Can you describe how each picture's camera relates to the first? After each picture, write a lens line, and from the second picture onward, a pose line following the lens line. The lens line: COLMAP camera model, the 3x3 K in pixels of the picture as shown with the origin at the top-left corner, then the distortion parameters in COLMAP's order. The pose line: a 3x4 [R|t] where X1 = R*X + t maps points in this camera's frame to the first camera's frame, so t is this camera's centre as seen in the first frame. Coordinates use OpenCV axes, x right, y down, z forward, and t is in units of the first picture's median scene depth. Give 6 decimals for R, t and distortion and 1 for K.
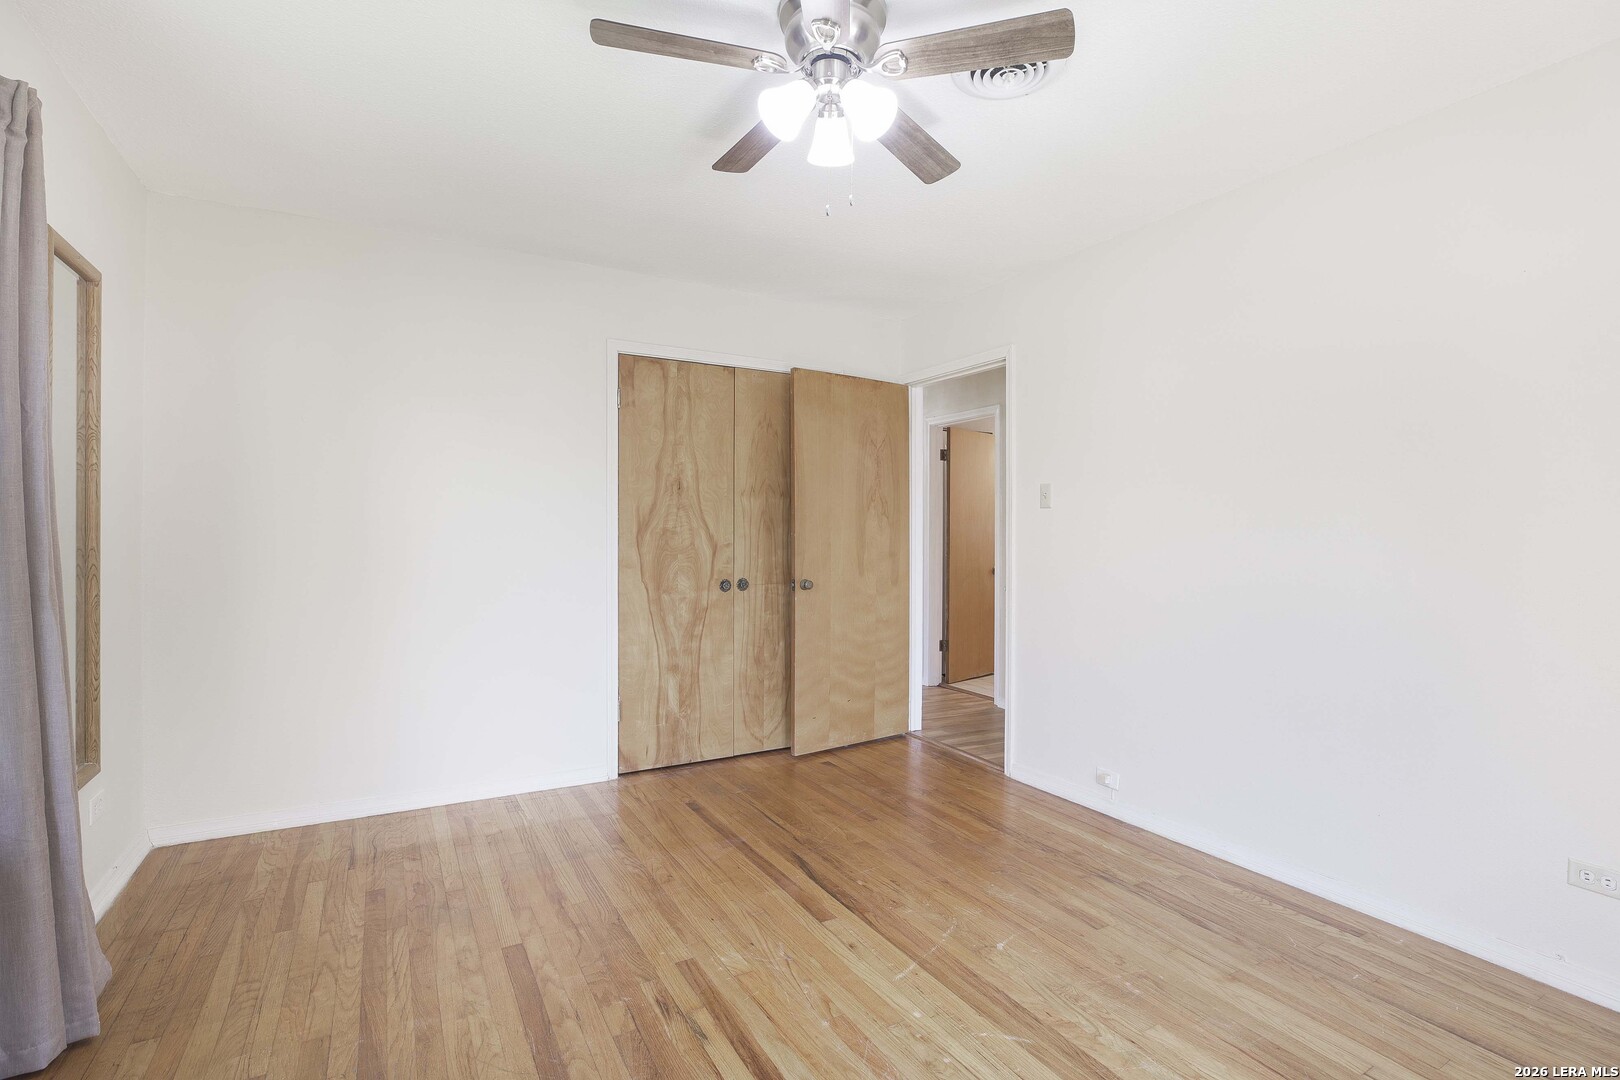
lens RADIAL K [[750.4, 0, 810.0], [0, 750.4, 540.0], [0, 0, 1]] dist [-0.037315, 0.009897]
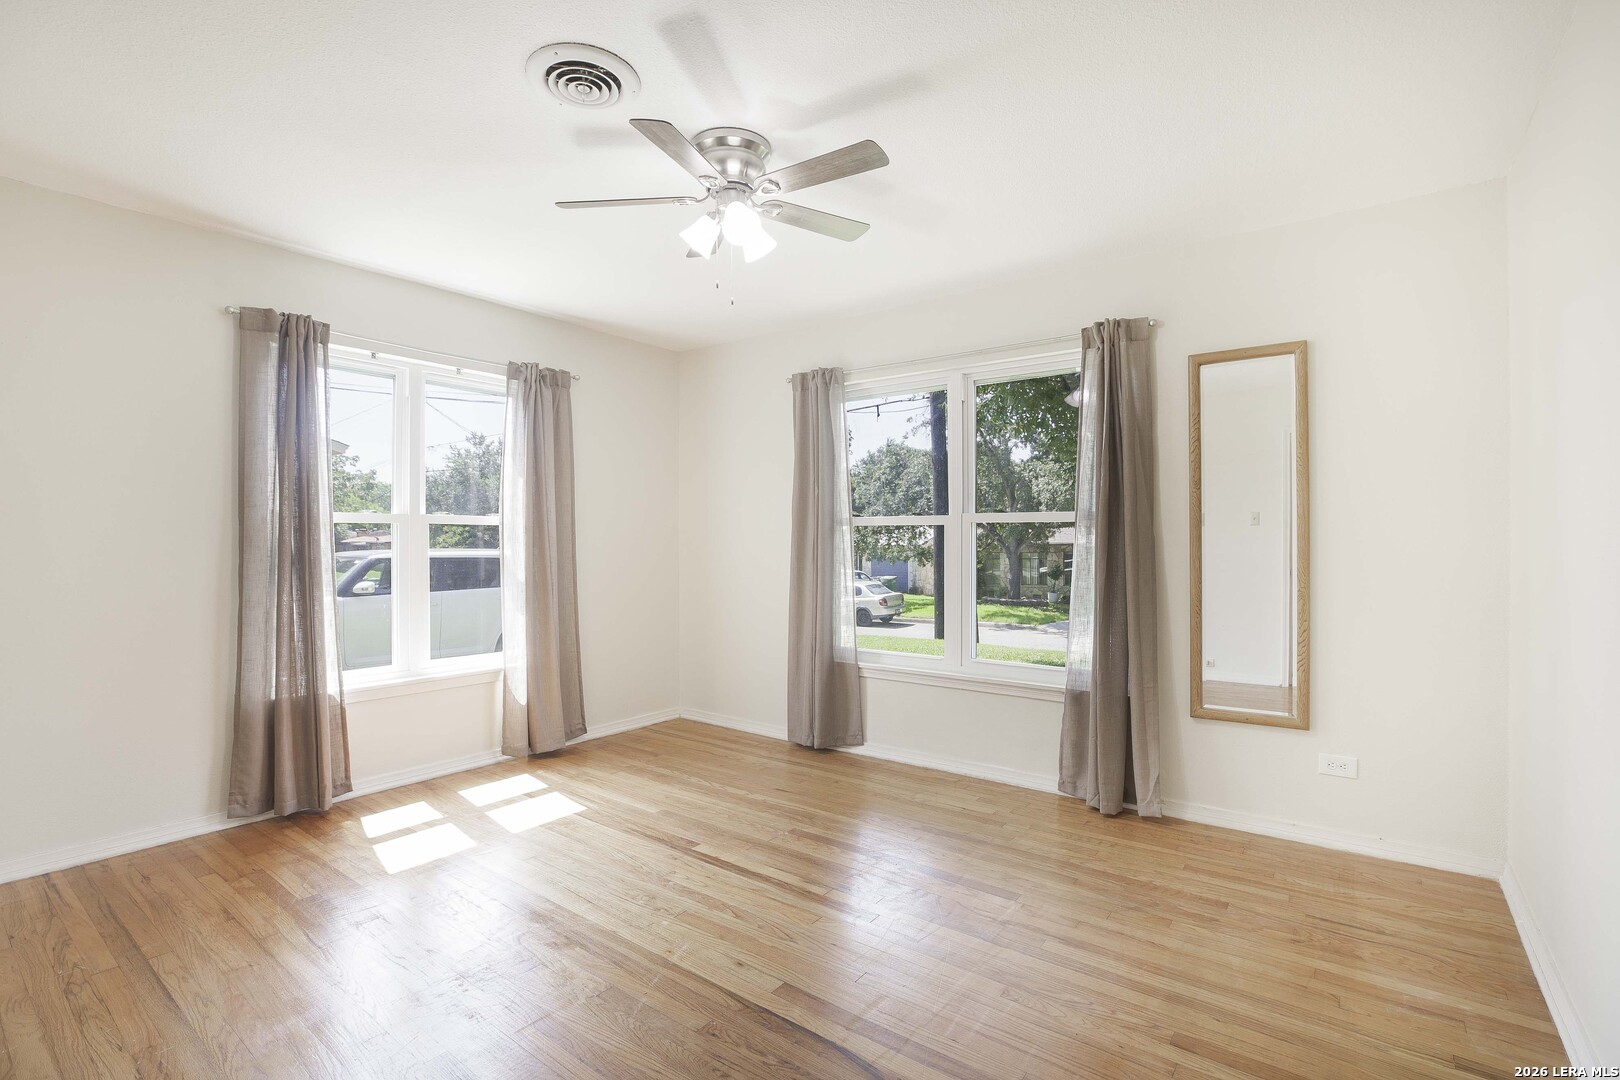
lens RADIAL K [[750.4, 0, 810.0], [0, 750.4, 540.0], [0, 0, 1]] dist [-0.037315, 0.009897]
pose [[-0.921003, -0.005966, -0.389510, 0.333481], [-0.007273, 0.999972, 0.001880, -0.011759], [0.389488, 0.004564, -0.921020, 1.819872]]
